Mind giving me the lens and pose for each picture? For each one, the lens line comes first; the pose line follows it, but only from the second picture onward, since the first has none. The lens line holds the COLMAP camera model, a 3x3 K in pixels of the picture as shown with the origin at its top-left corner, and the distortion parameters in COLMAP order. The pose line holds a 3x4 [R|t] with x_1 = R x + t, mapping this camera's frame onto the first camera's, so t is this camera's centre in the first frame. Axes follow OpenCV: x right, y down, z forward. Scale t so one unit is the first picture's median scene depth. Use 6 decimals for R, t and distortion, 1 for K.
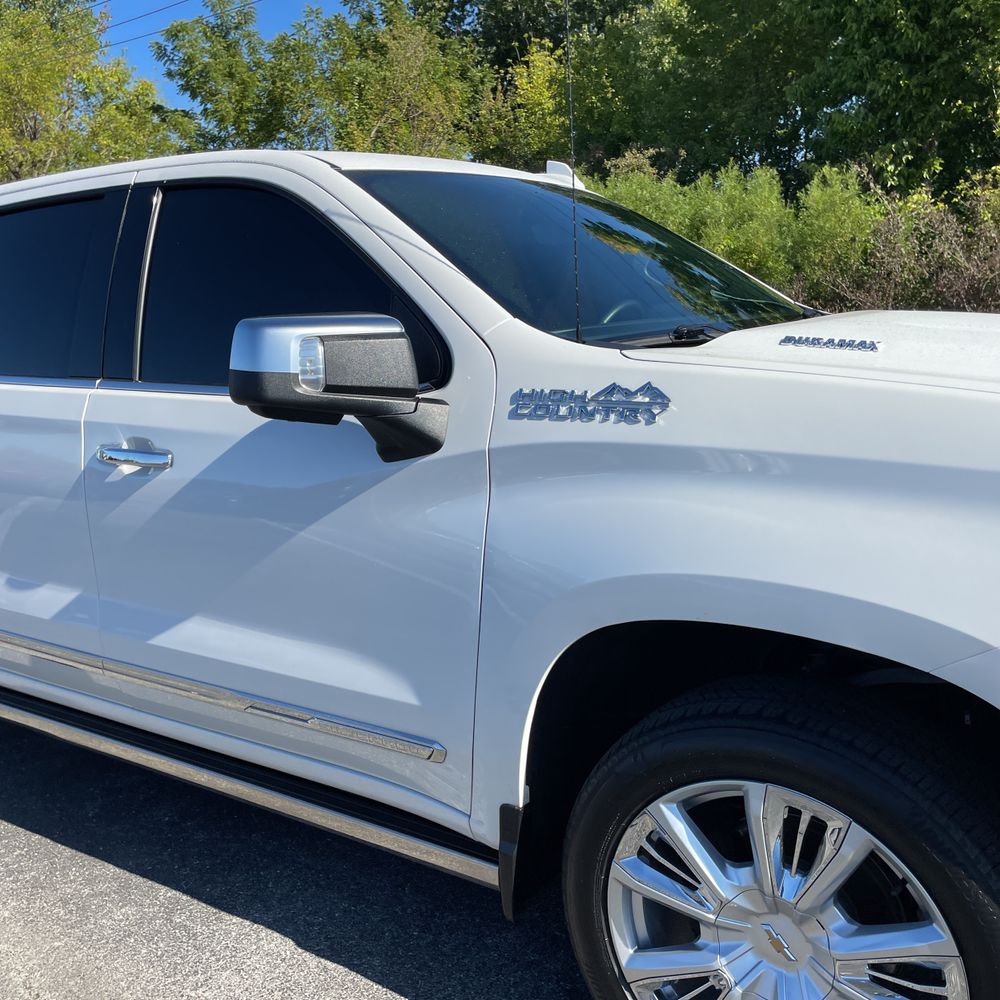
lens RADIAL K [[1006.3, 0, 492.8], [0, 1006.3, 507.6], [0, 0, 1]] dist [0.093635, -0.115810]
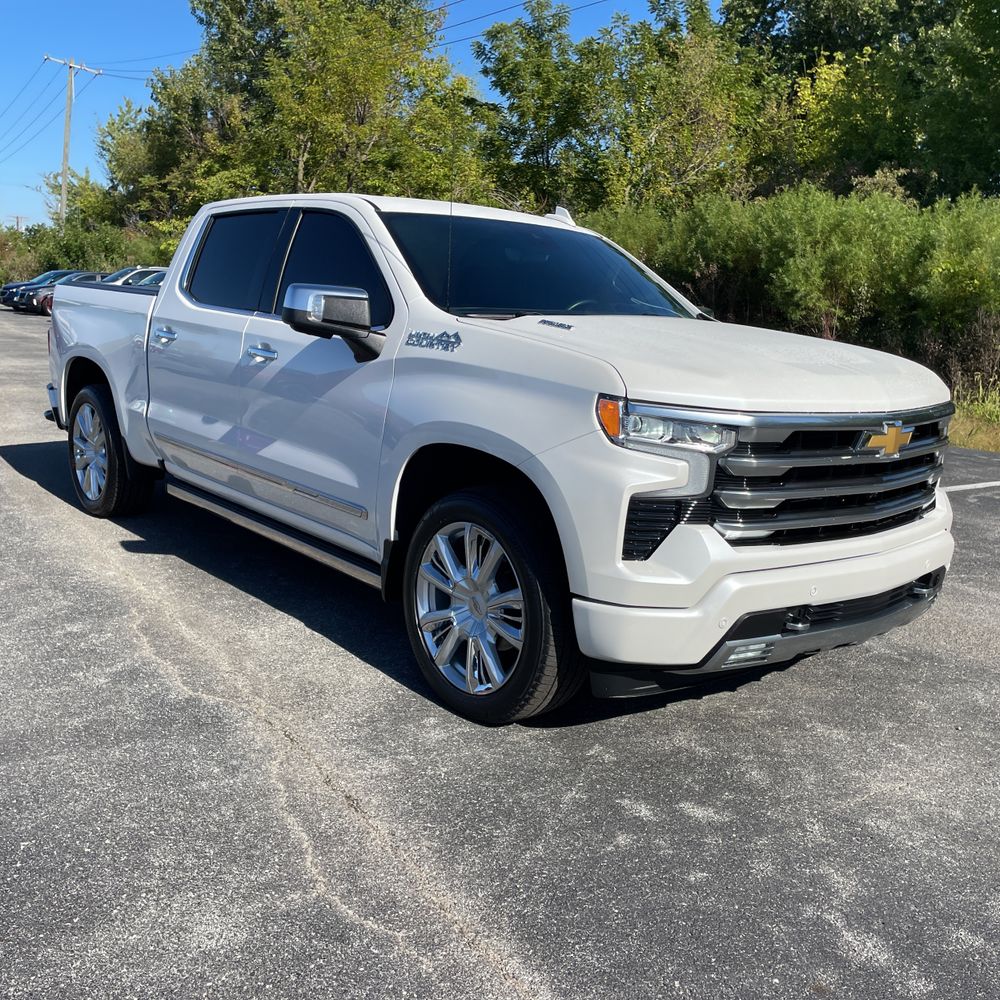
lens RADIAL K [[1007.8, 0, 505.3], [0, 1007.8, 484.8], [0, 0, 1]] dist [0.110865, -0.138300]
pose [[0.958720, 0.143724, -0.245355, 0.505090], [-0.146843, 0.989144, 0.005635, 0.100942], [0.243501, 0.030626, 0.969417, -0.619190]]
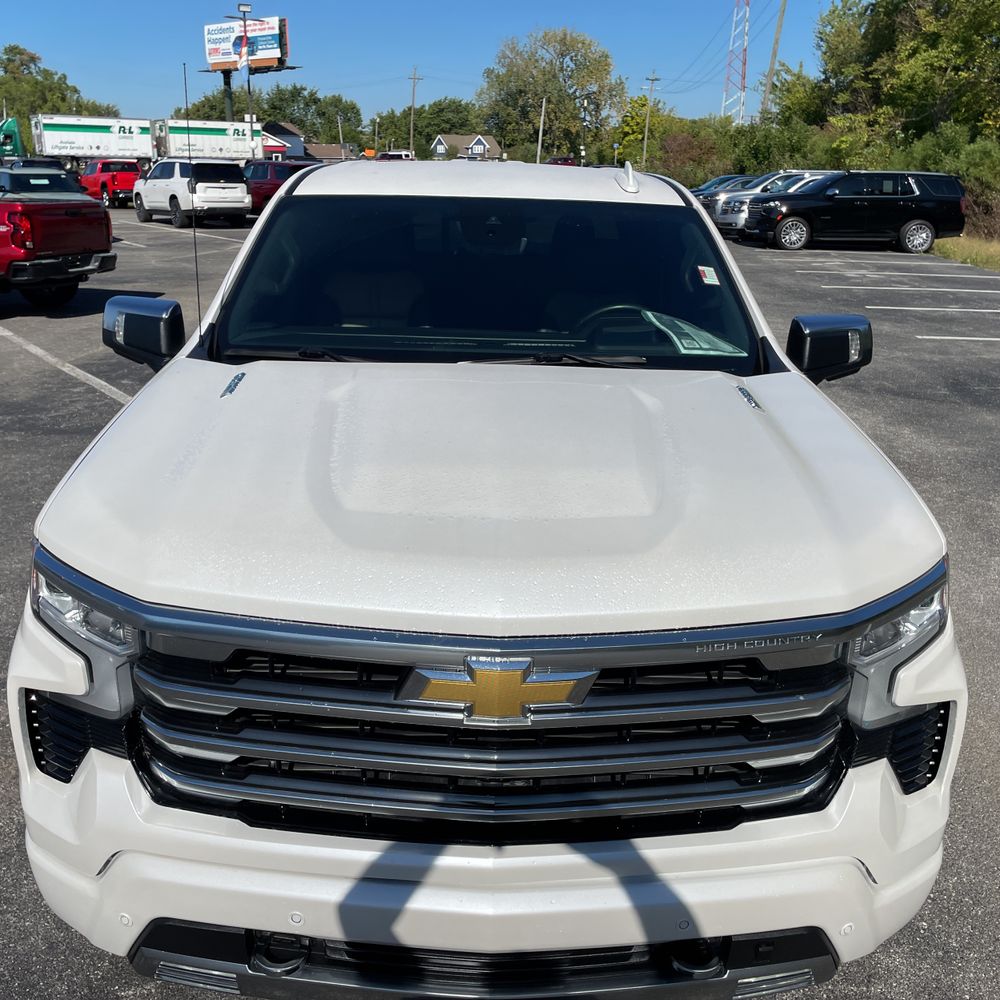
lens RADIAL K [[1010.7, 0, 496.0], [0, 1010.7, 489.4], [0, 0, 1]] dist [0.094607, -0.118929]
pose [[0.577407, 0.308565, -0.755903, 1.073112], [-0.208259, 0.950870, 0.229071, -0.273374], [0.789449, 0.025156, 0.613301, 0.285340]]
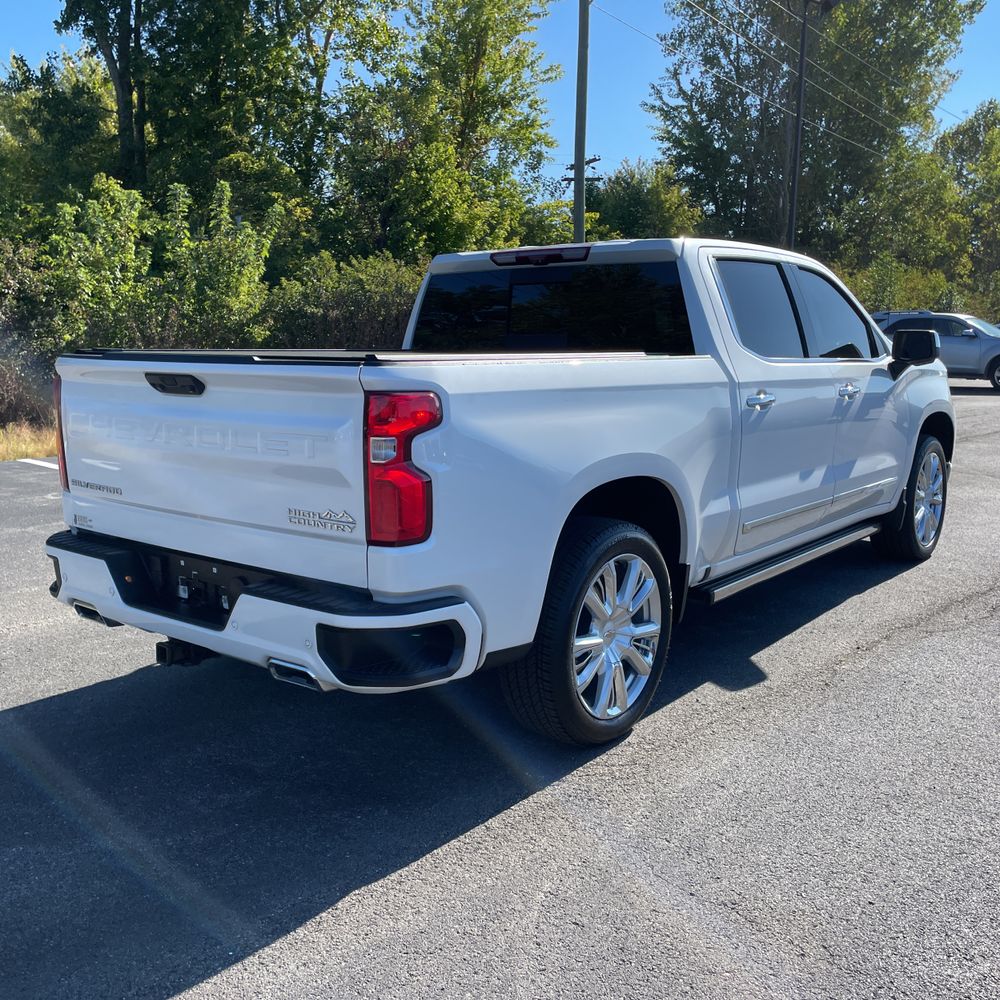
lens RADIAL K [[1007.8, 0, 505.3], [0, 1007.8, 484.8], [0, 0, 1]] dist [0.110865, -0.138300]
pose [[0.061790, -0.103779, 0.992679, -2.282343], [0.189939, 0.977627, 0.090383, -0.167589], [-0.979850, 0.182964, 0.080119, 1.392671]]
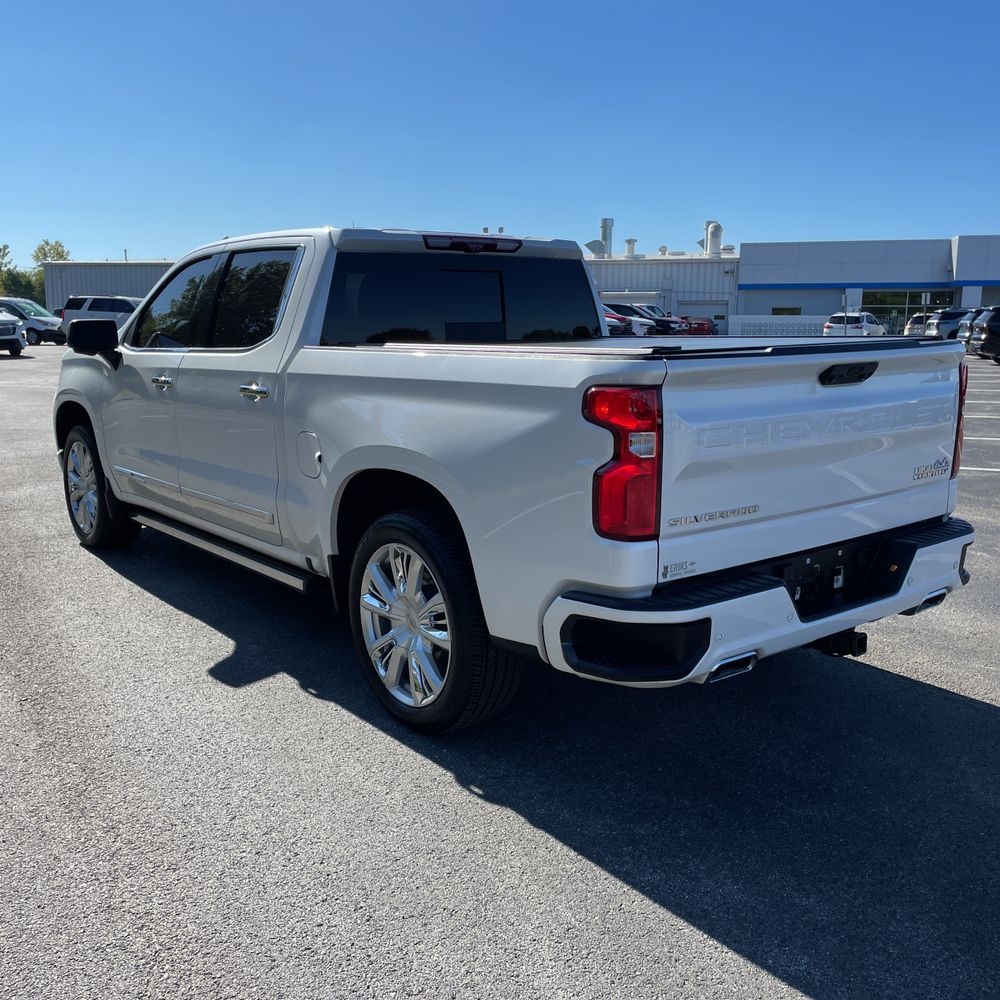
lens RADIAL K [[1001.3, 0, 495.8], [0, 1001.3, 479.0], [0, 0, 1]] dist [0.121092, -0.150892]
pose [[-0.952963, 0.001489, 0.303082, -1.078283], [0.106028, 0.938441, 0.328764, -0.564265], [-0.283936, 0.345435, -0.894458, 3.056697]]
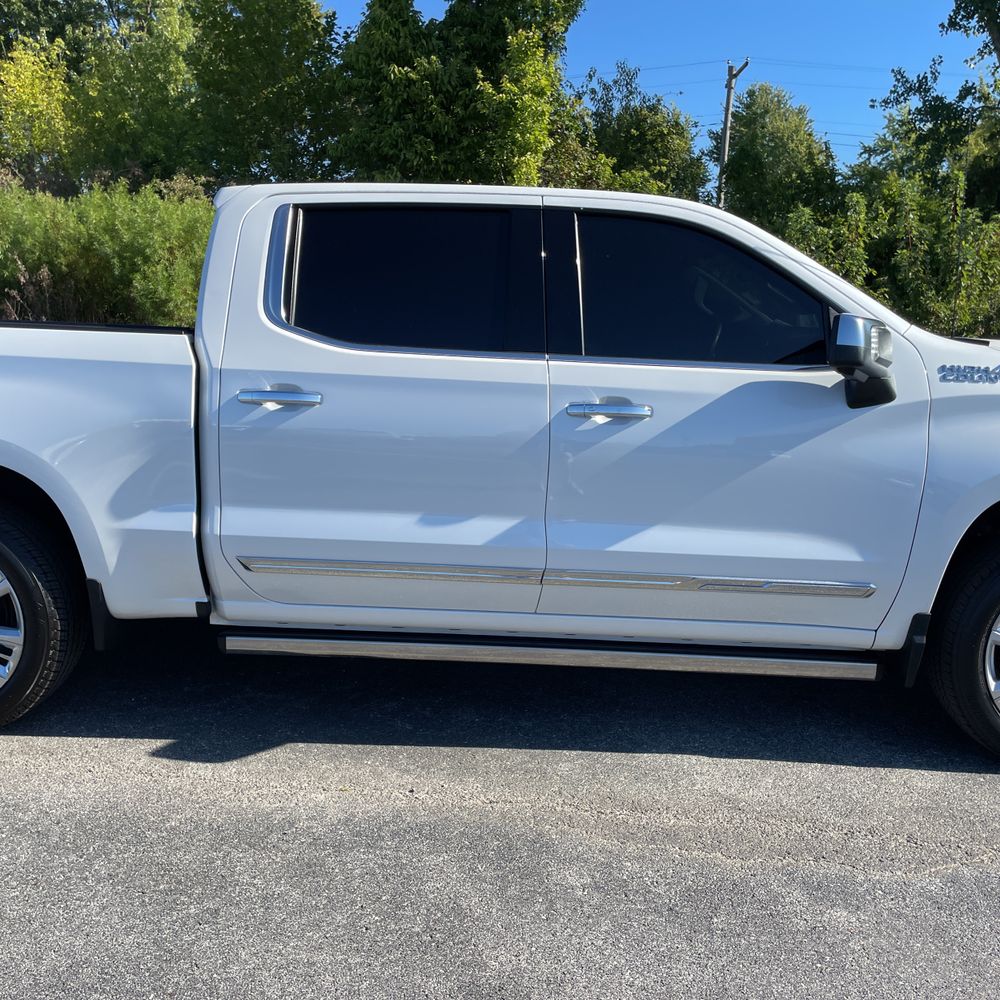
lens RADIAL K [[1006.3, 0, 492.8], [0, 1006.3, 507.6], [0, 0, 1]] dist [0.093635, -0.115810]
pose [[0.846238, -0.022737, 0.532320, -1.052333], [0.040582, 0.998937, -0.021846, 0.089555], [-0.531258, 0.040090, 0.846261, -0.038706]]
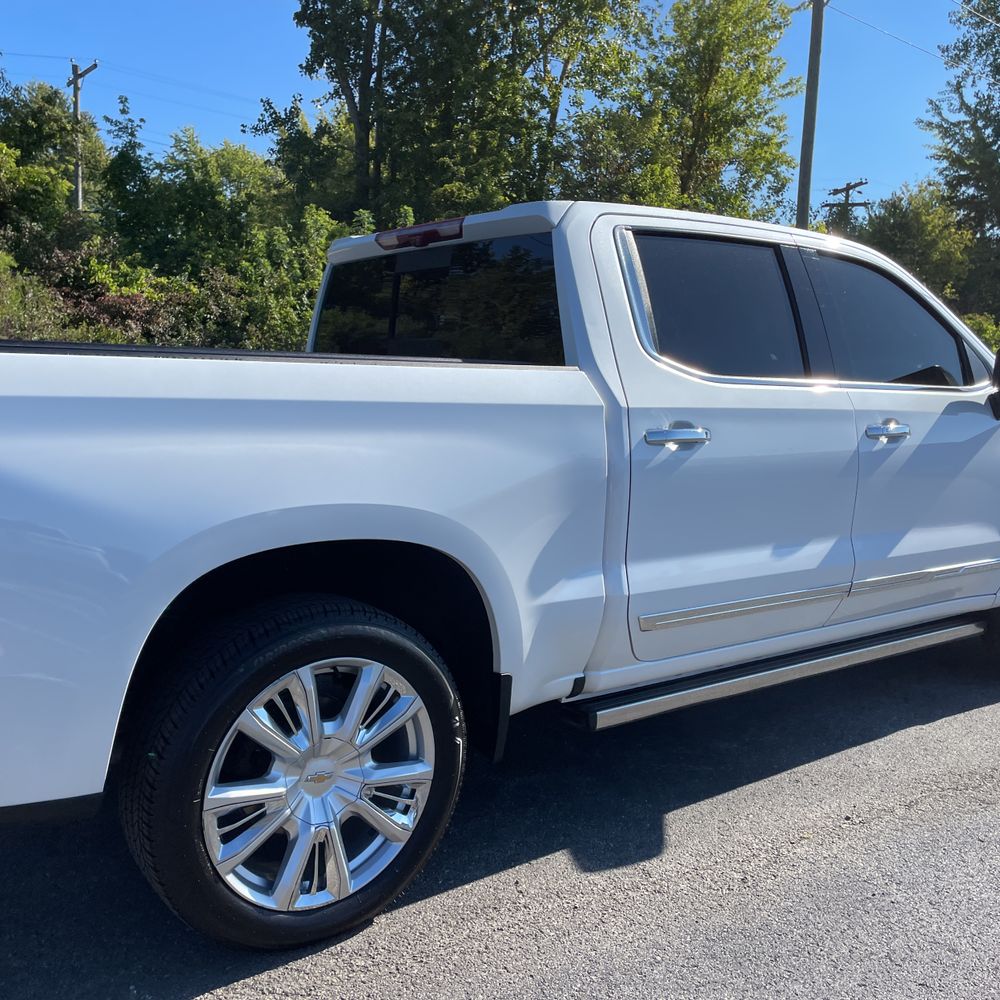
lens RADIAL K [[1010.7, 0, 496.0], [0, 1010.7, 489.4], [0, 0, 1]] dist [0.094607, -0.118929]
pose [[0.323552, -0.064049, 0.944040, -1.734693], [0.148953, 0.988714, 0.016029, -0.066211], [-0.934413, 0.135431, 0.329441, 0.927366]]
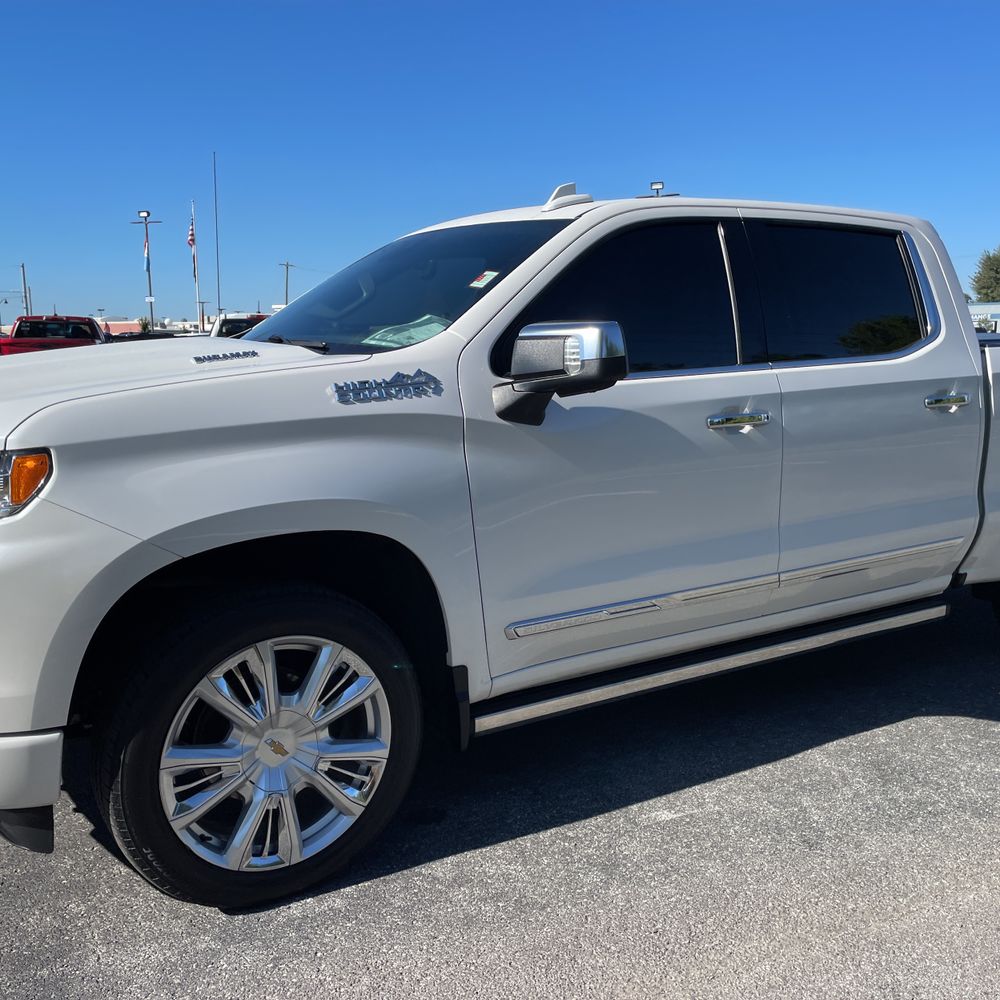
lens RADIAL K [[1010.7, 0, 496.0], [0, 1010.7, 489.4], [0, 0, 1]] dist [0.094607, -0.118929]
pose [[-0.403898, 0.191654, -0.894503, 1.286080], [-0.156006, 0.949055, 0.273783, -0.377040], [0.901404, 0.250128, -0.353422, 1.642672]]
